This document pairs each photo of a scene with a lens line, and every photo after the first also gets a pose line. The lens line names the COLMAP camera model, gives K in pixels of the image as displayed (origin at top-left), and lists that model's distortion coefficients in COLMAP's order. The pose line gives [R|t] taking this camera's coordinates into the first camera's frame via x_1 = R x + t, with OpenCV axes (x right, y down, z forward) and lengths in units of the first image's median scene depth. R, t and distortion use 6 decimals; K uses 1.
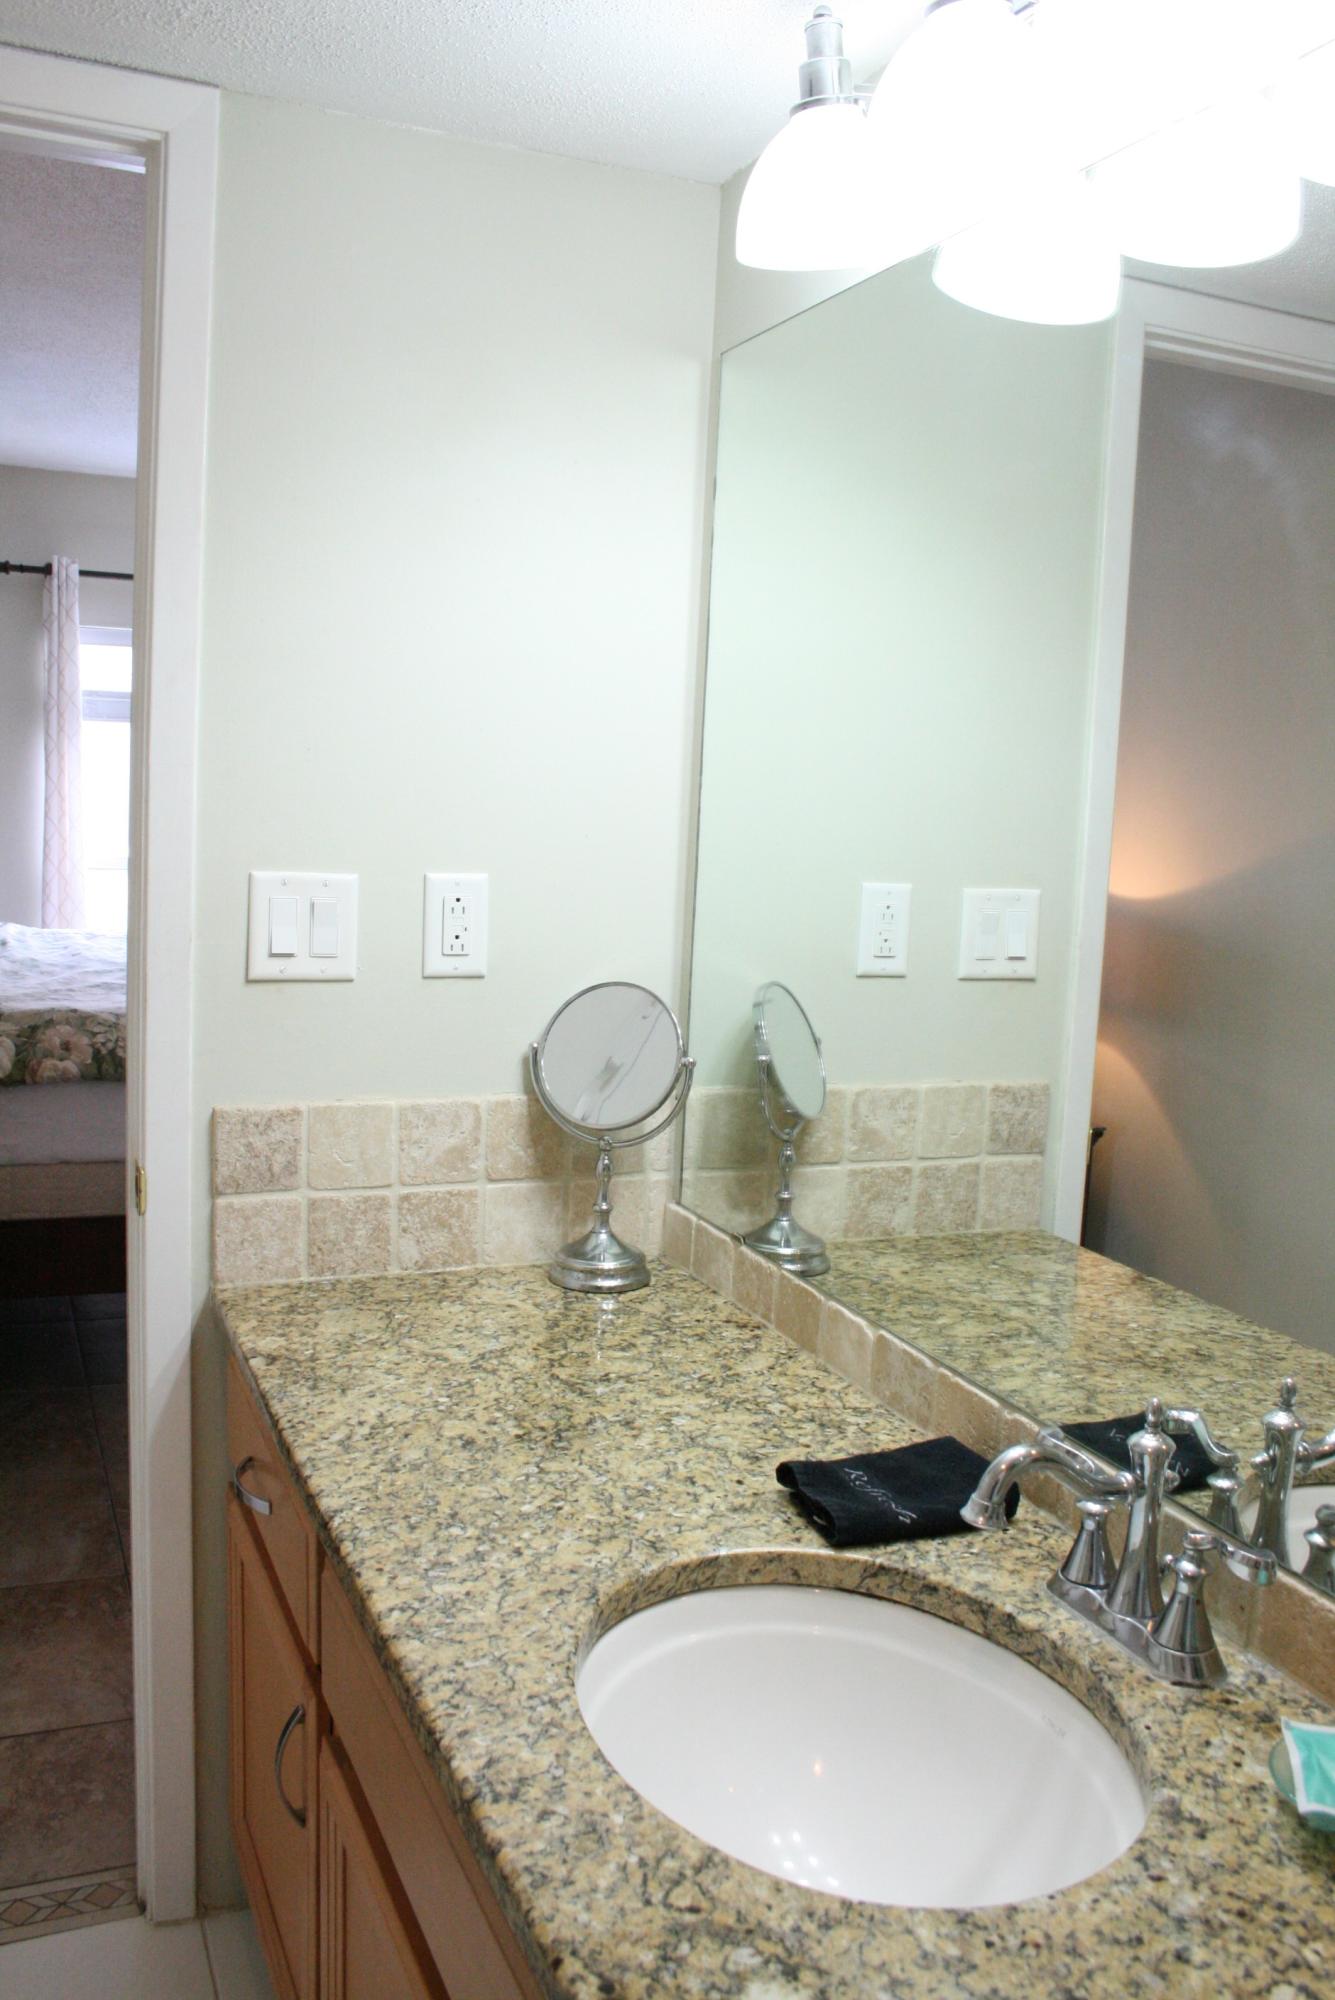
lens RADIAL K [[1660.3, 0, 666.0], [0, 1660.3, 1003.3], [0, 0, 1]] dist [-0.095972, 0.002274]
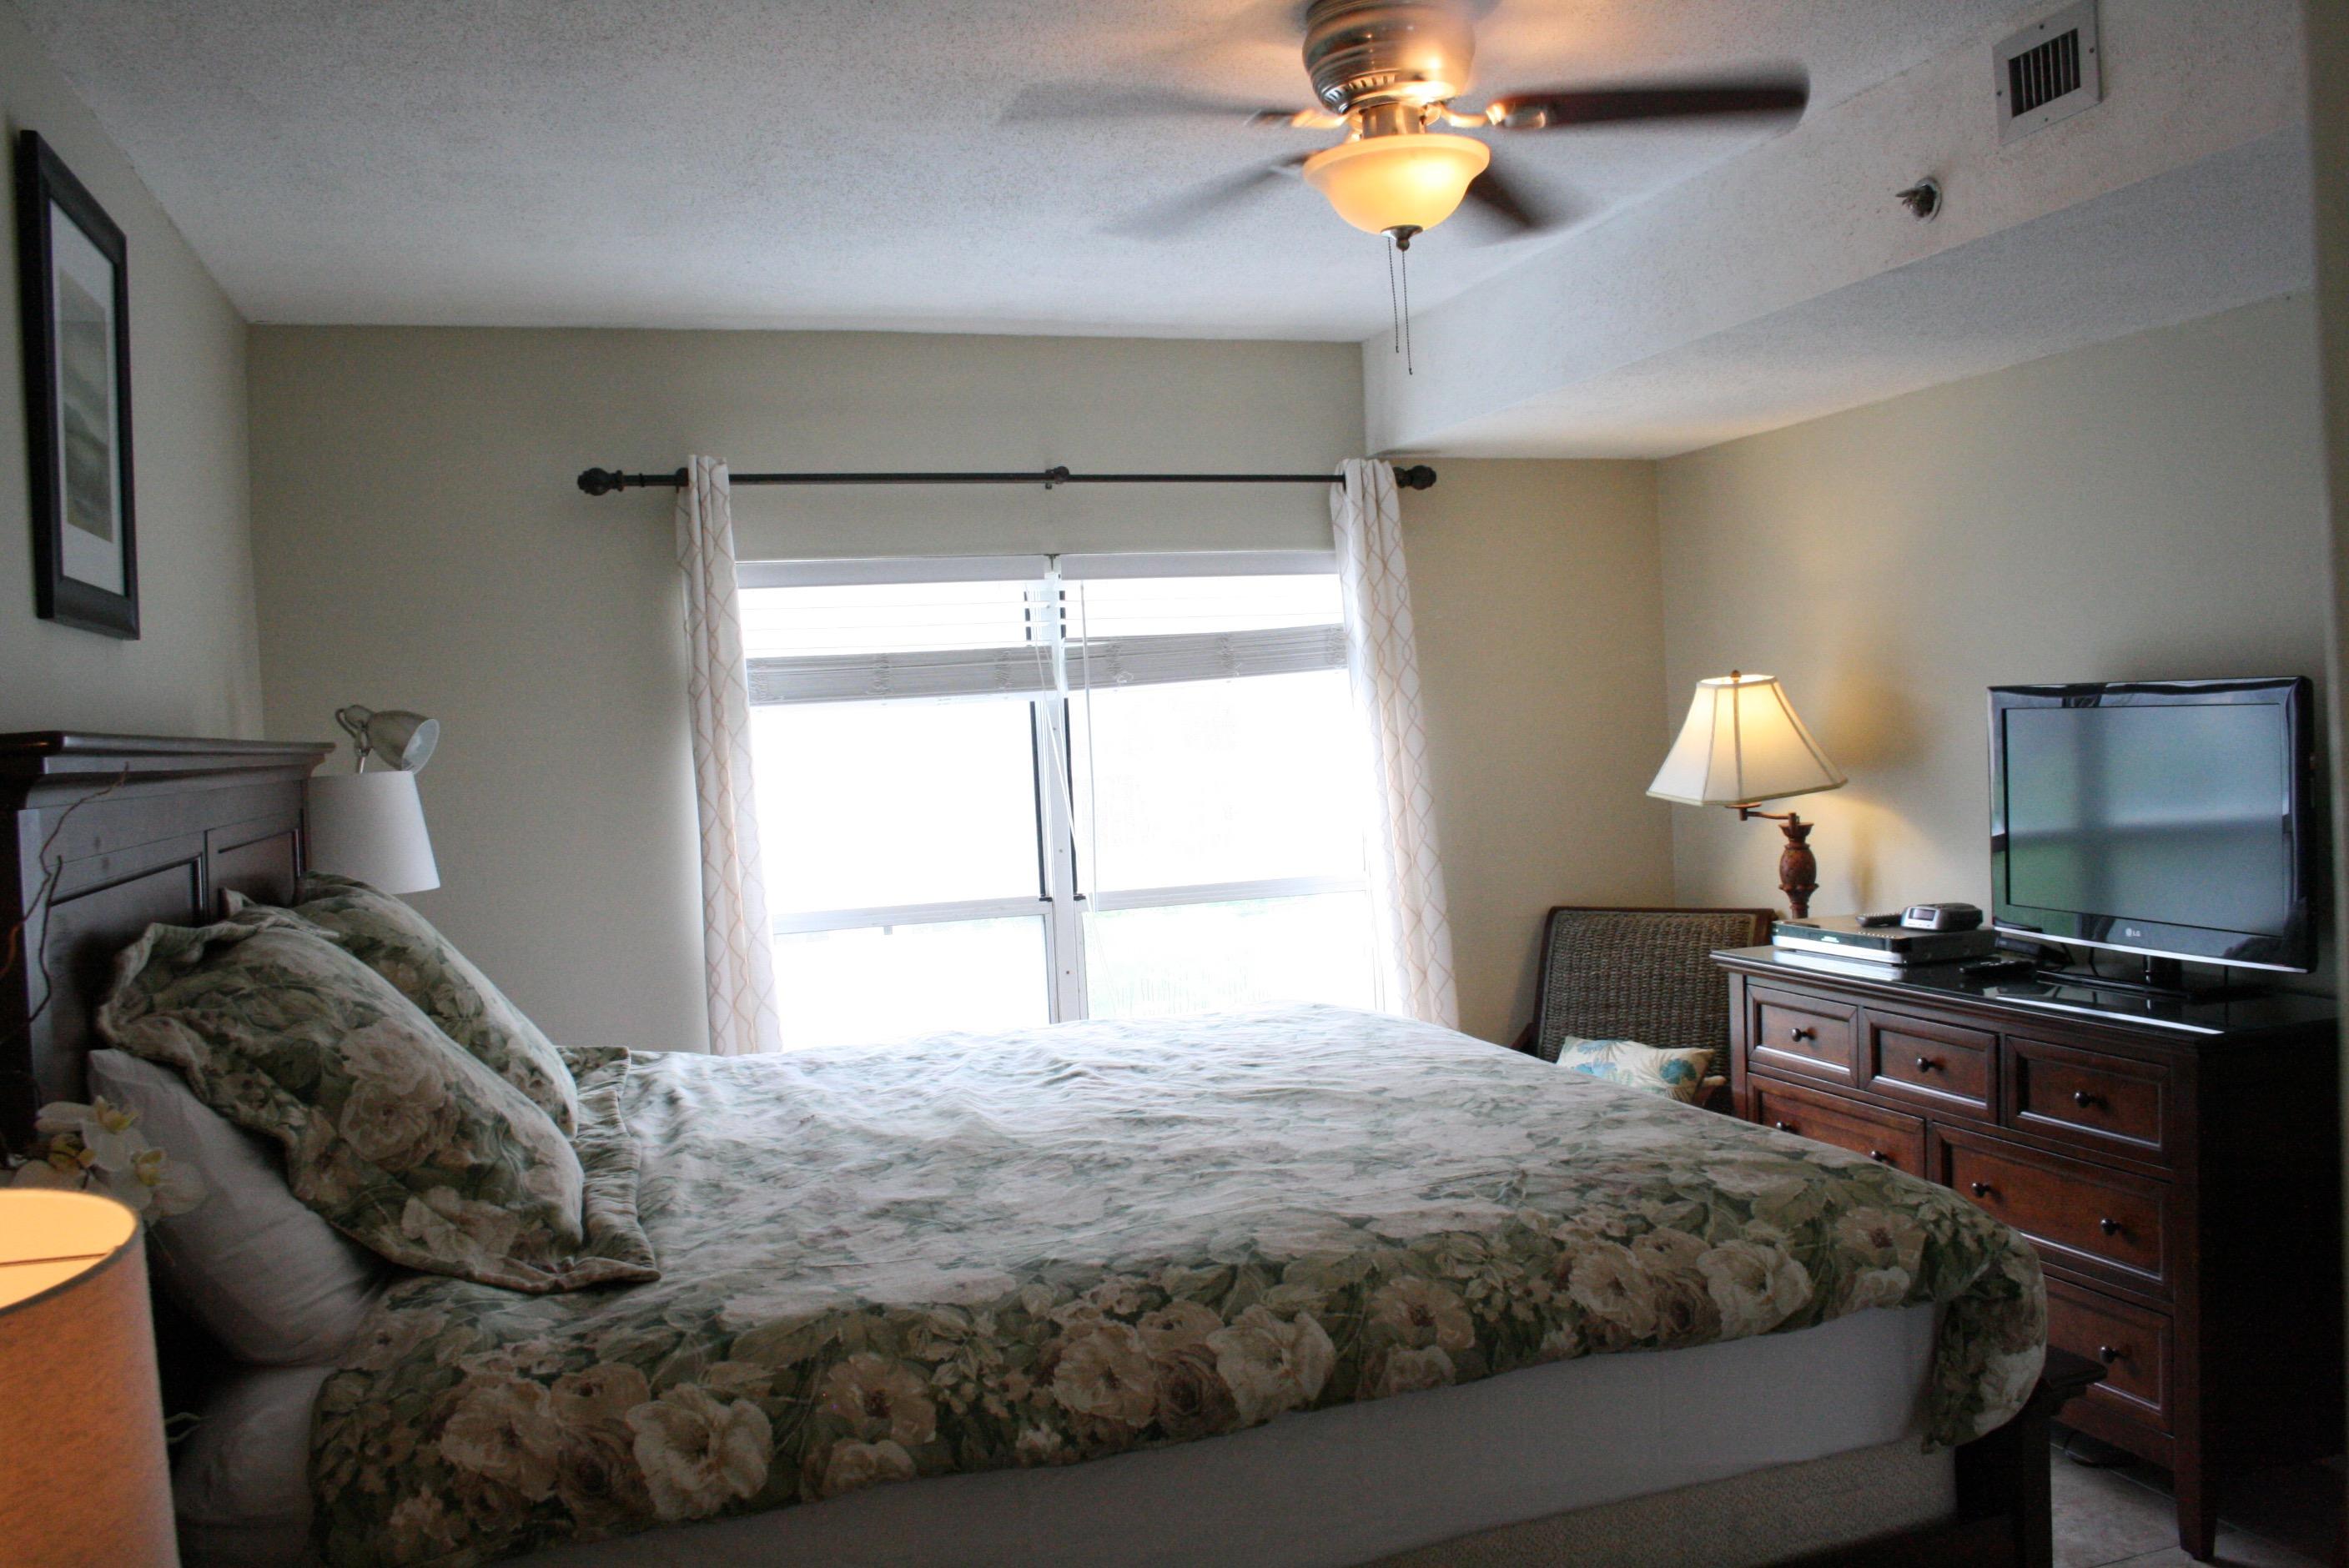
lens RADIAL K [[1949.8, 0, 1180.7], [0, 1949.8, 779.8], [0, 0, 1]] dist [-0.095972, 0.002274]
pose [[0.991926, -0.094972, -0.084042, -0.131255], [0.085494, 0.990251, -0.109975, -0.047587], [0.093668, 0.101902, 0.990375, 0.273151]]
